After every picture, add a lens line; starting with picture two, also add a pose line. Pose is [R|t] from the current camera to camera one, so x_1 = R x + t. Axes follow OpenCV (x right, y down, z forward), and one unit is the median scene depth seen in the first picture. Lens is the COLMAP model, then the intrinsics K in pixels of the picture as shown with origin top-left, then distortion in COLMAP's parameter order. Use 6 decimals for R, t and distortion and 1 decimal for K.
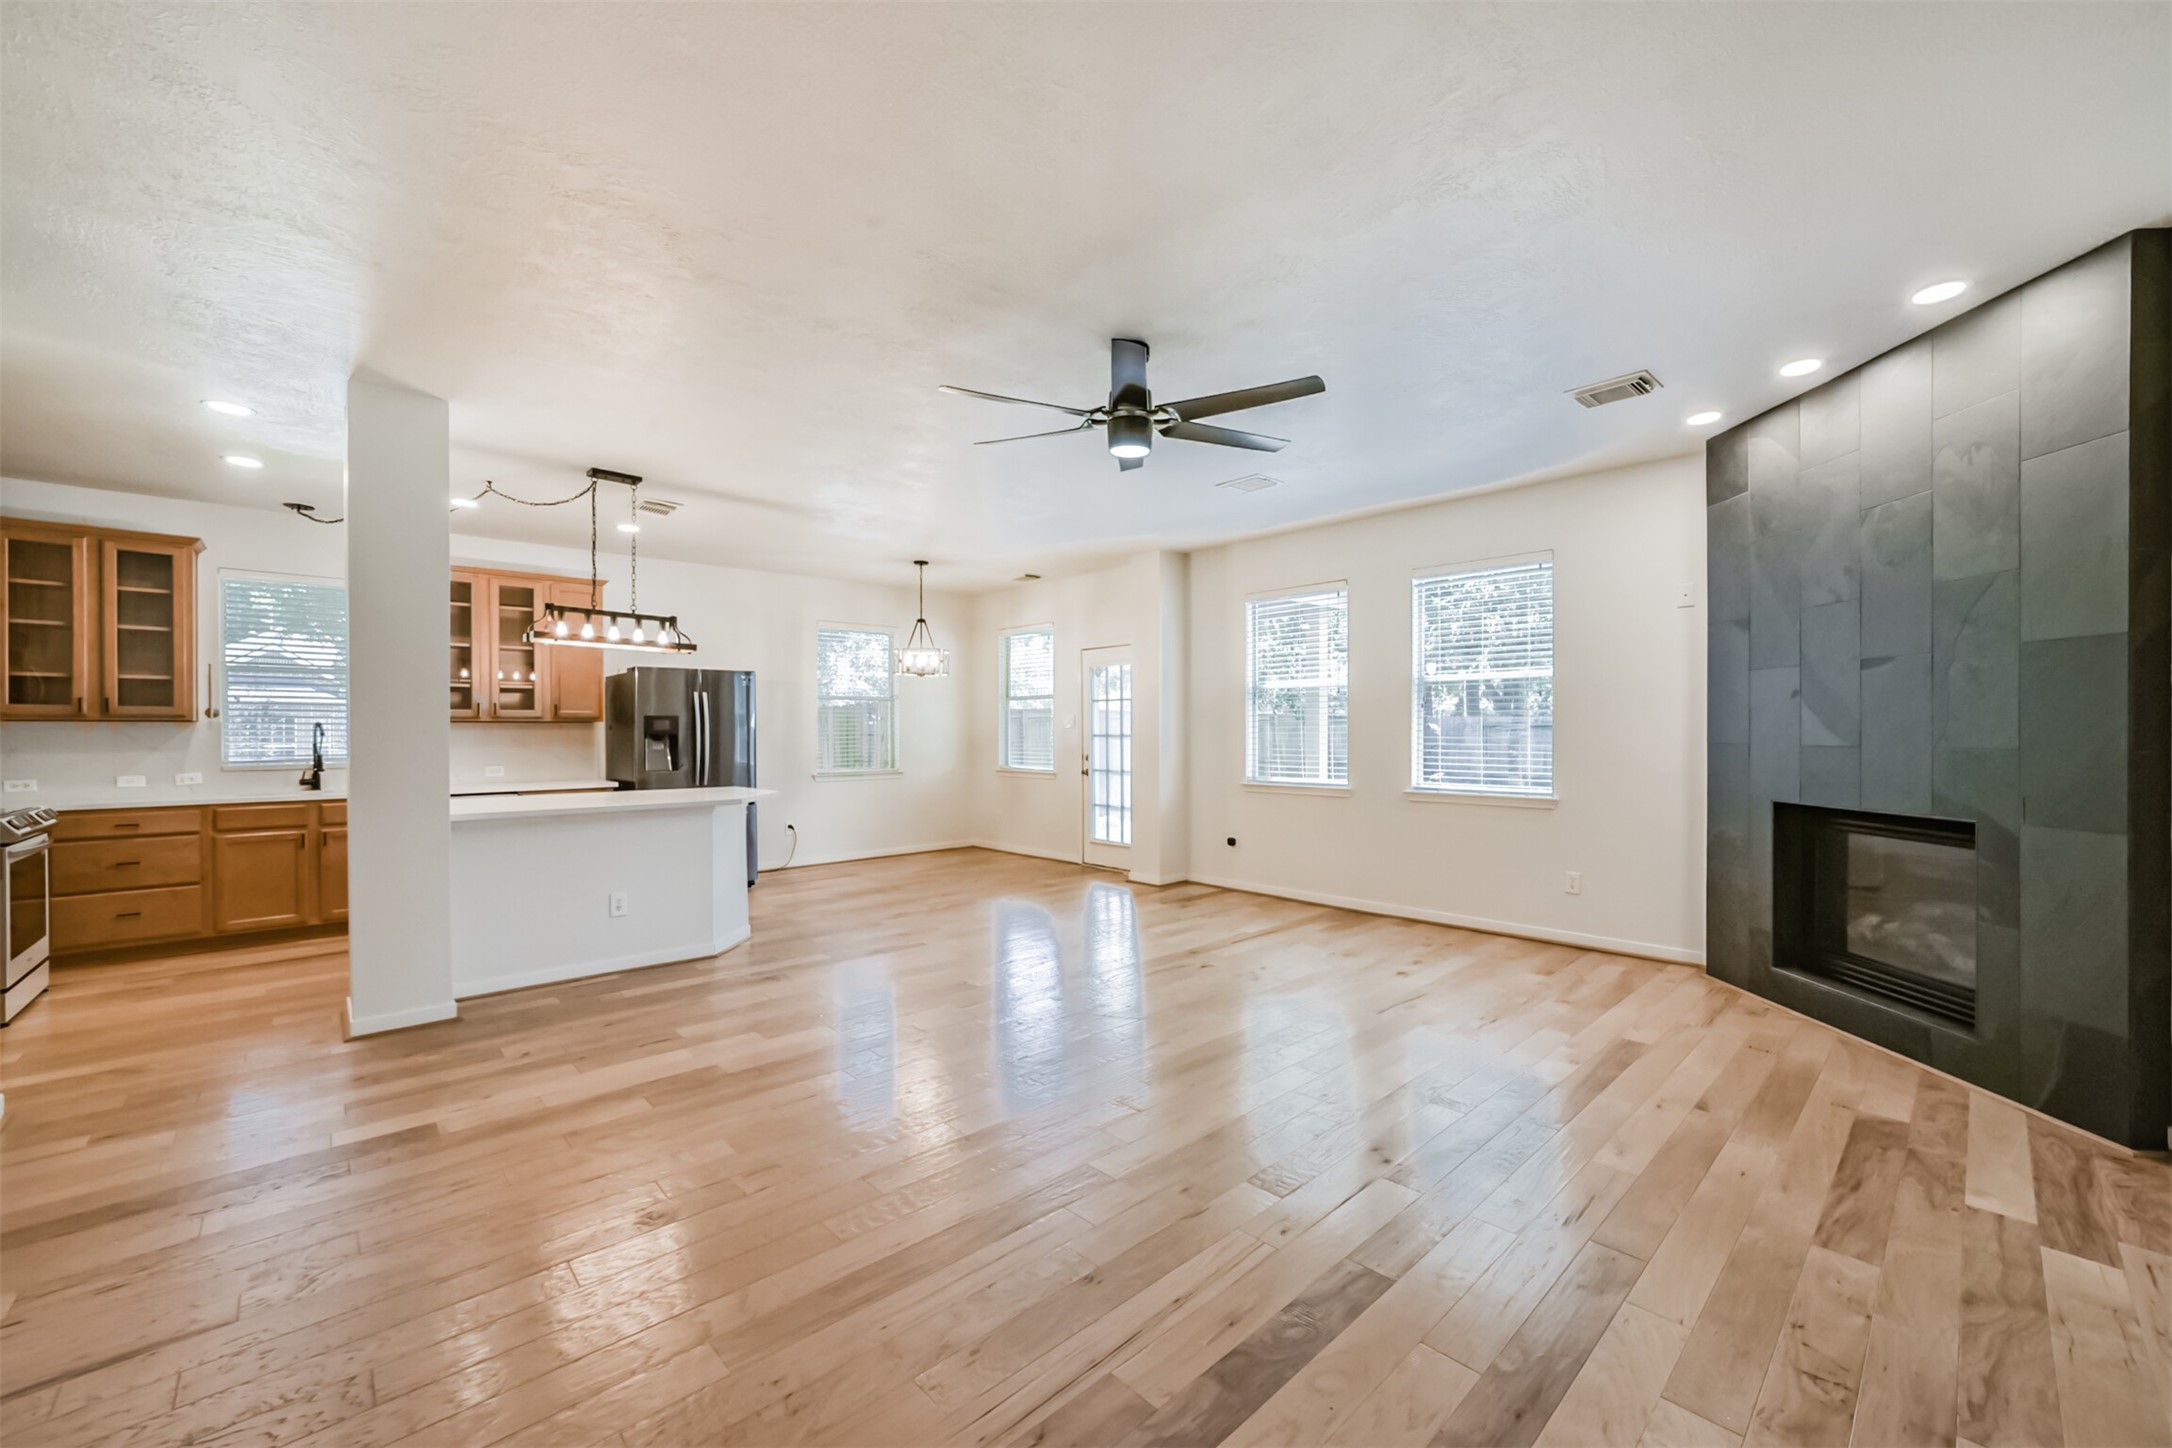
lens RADIAL K [[847.0, 0, 1099.0], [0, 847.0, 737.4], [0, 0, 1]] dist [-0.011780, 0.001026]
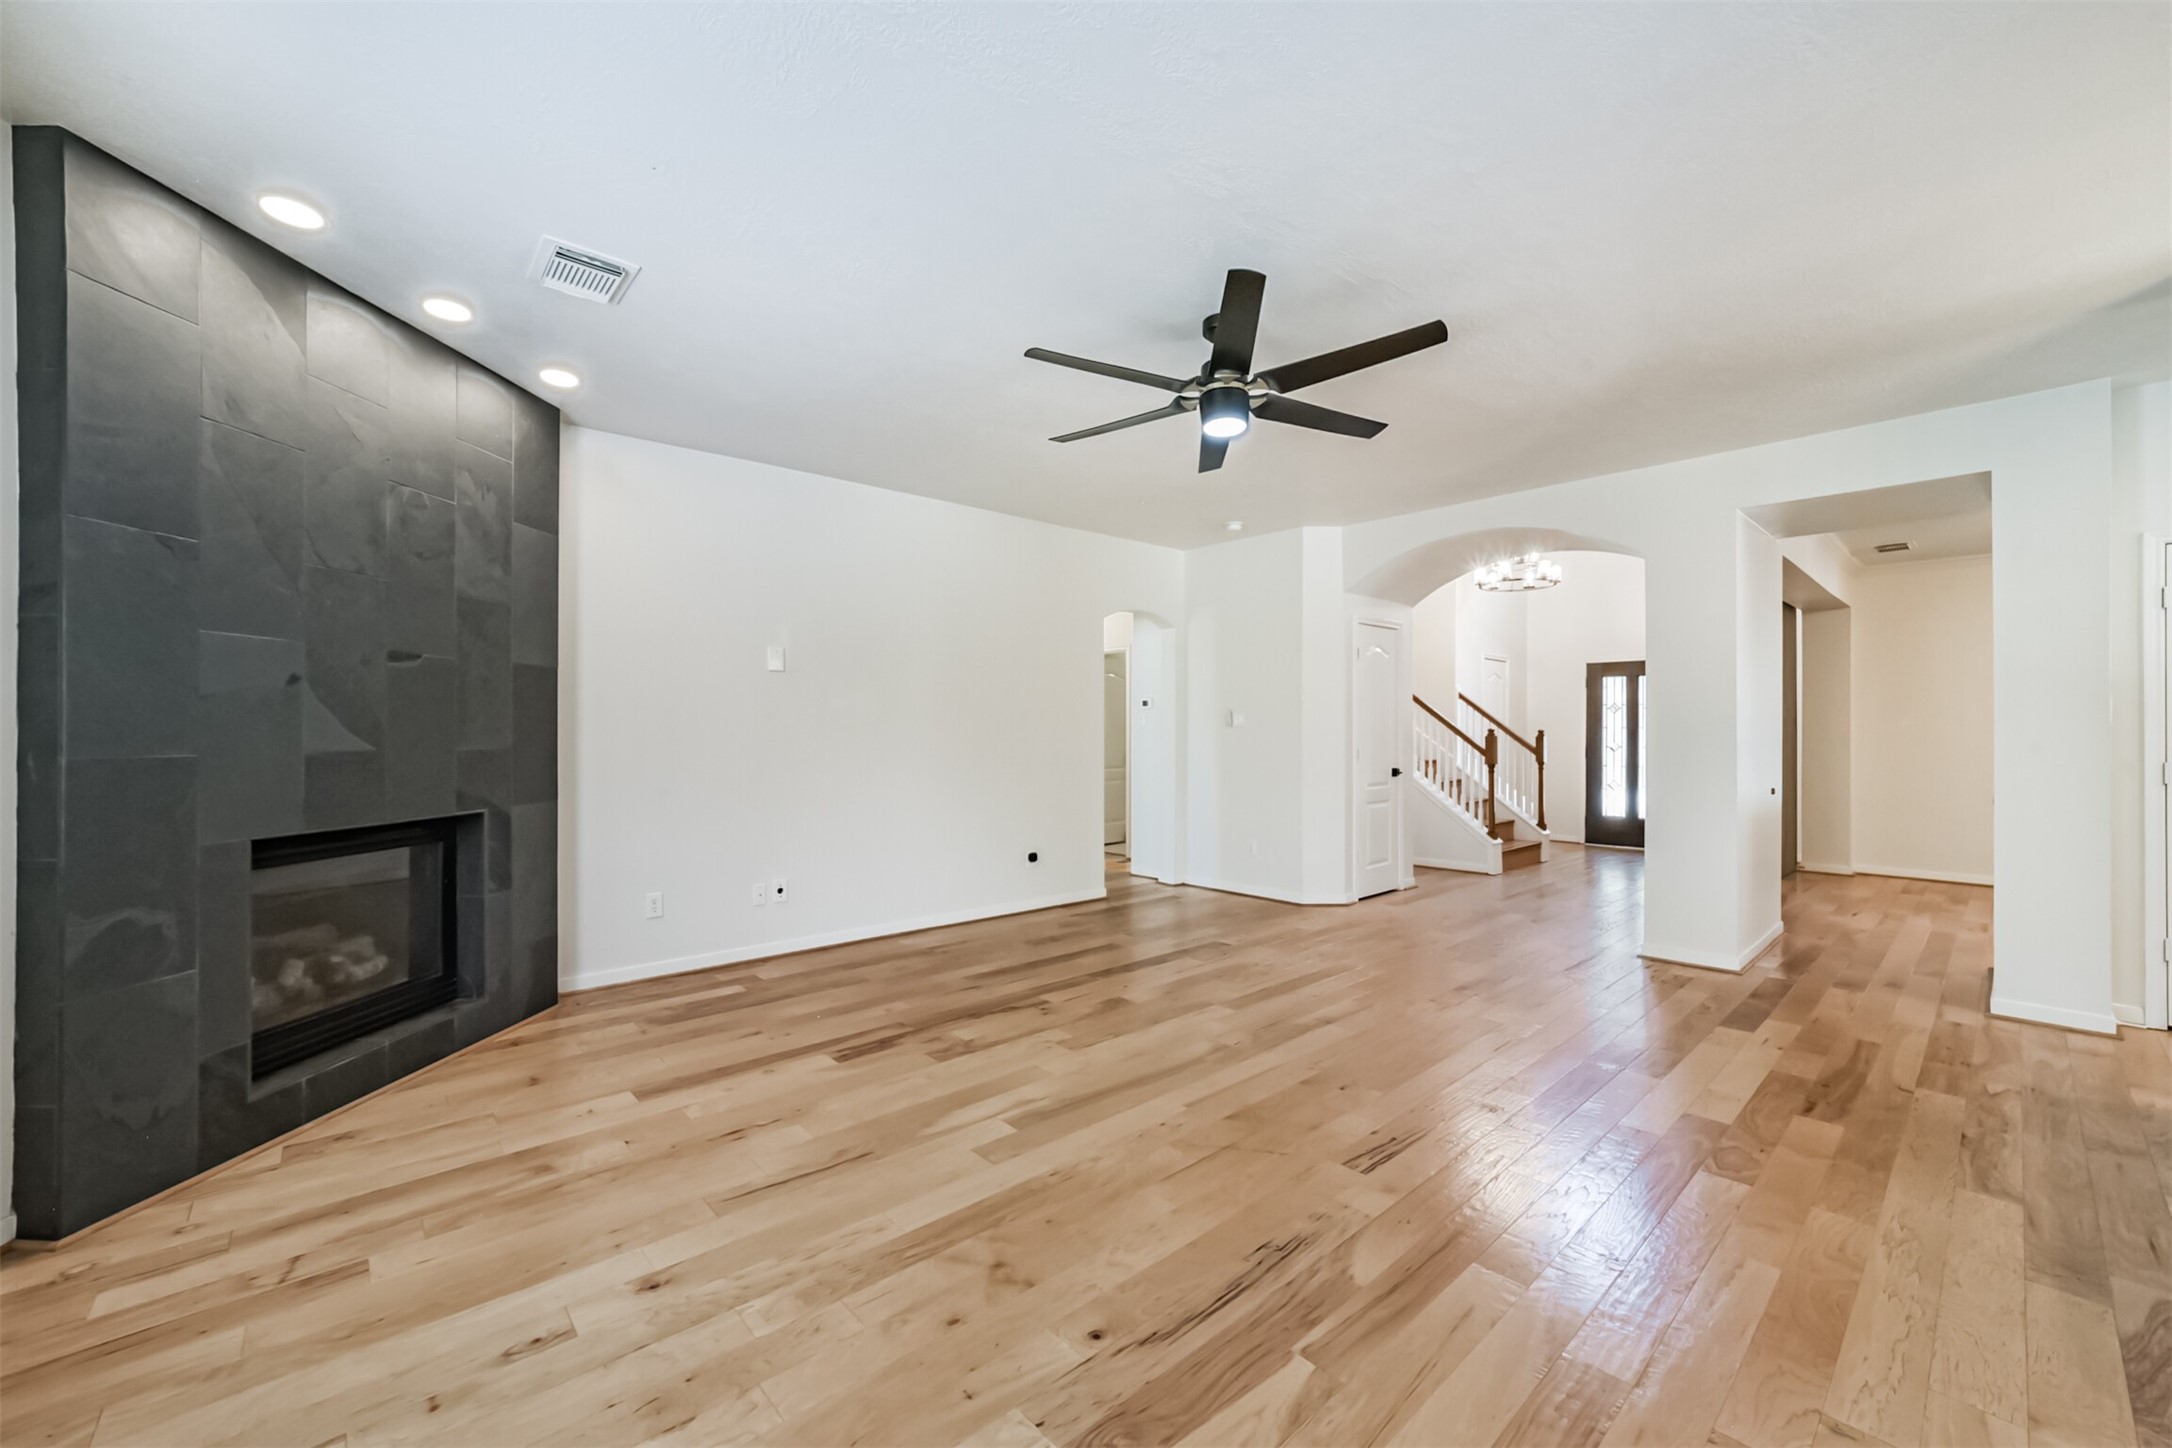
lens RADIAL K [[847.0, 0, 1078.9], [0, 847.0, 727.3], [0, 0, 1]] dist [-0.011780, 0.001026]
pose [[-0.999179, 0.001736, 0.040482, 0.150423], [0.001841, 0.999995, 0.002552, -0.013080], [-0.040477, 0.002624, -0.999177, 1.799475]]
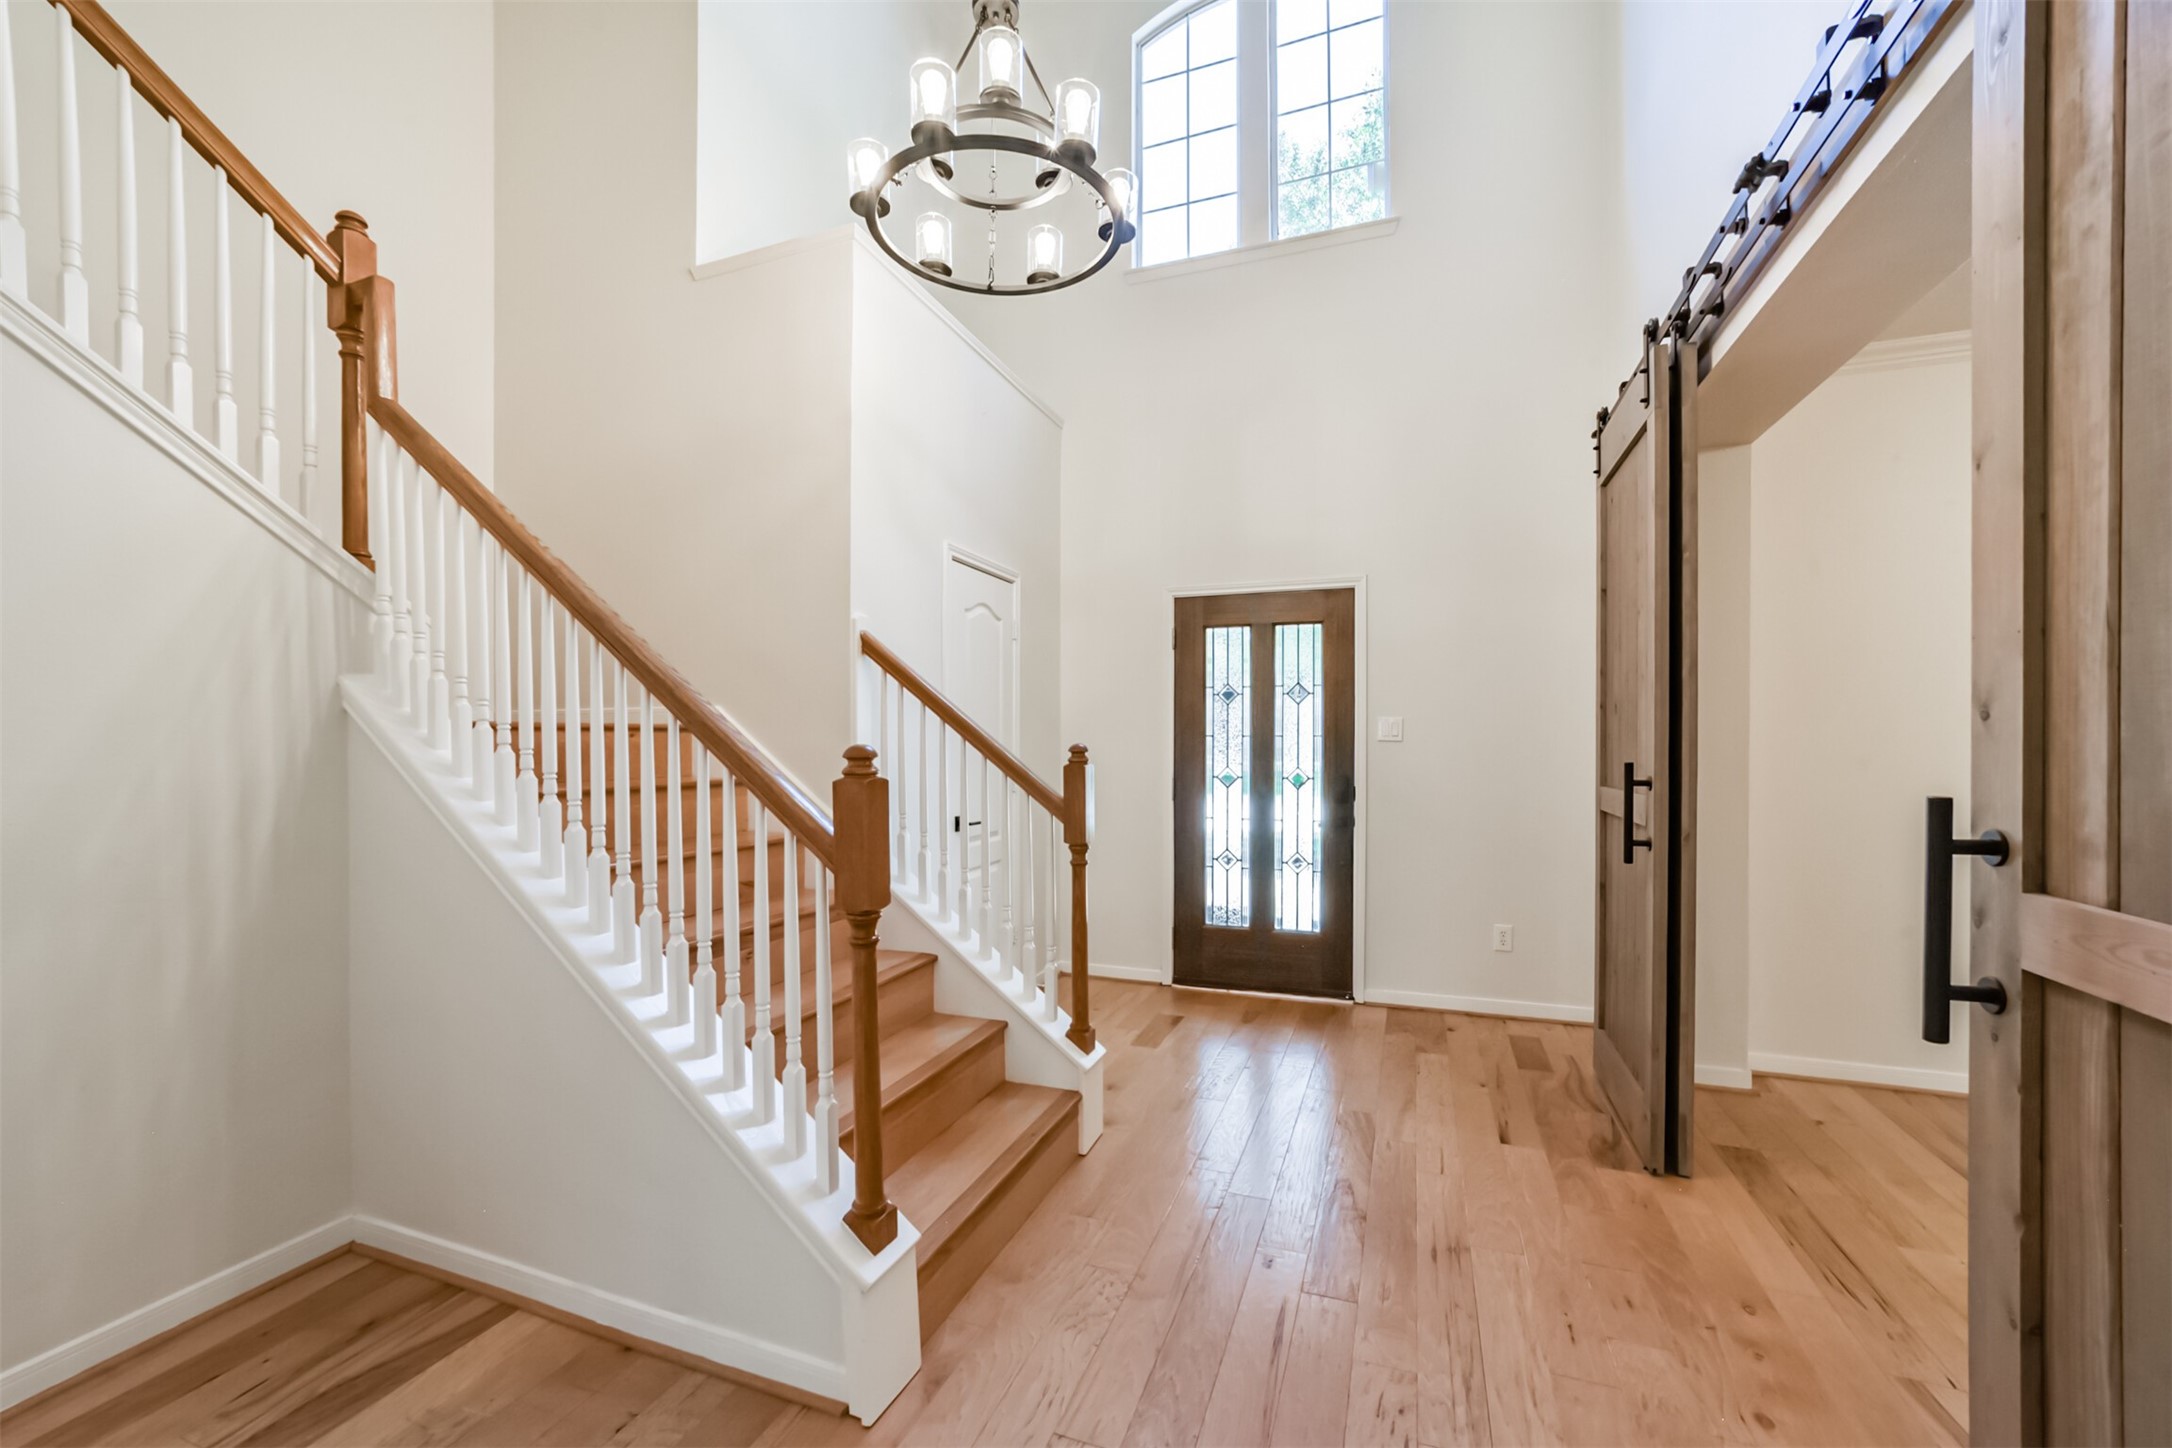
lens RADIAL K [[847.0, 0, 1085.2], [0, 847.0, 740.5], [0, 0, 1]] dist [-0.011780, 0.001026]
pose [[-0.905347, 0.008556, -0.424587, -0.699645], [0.005182, 0.999945, 0.009101, -0.009661], [0.424642, 0.006039, -0.905341, 0.138905]]
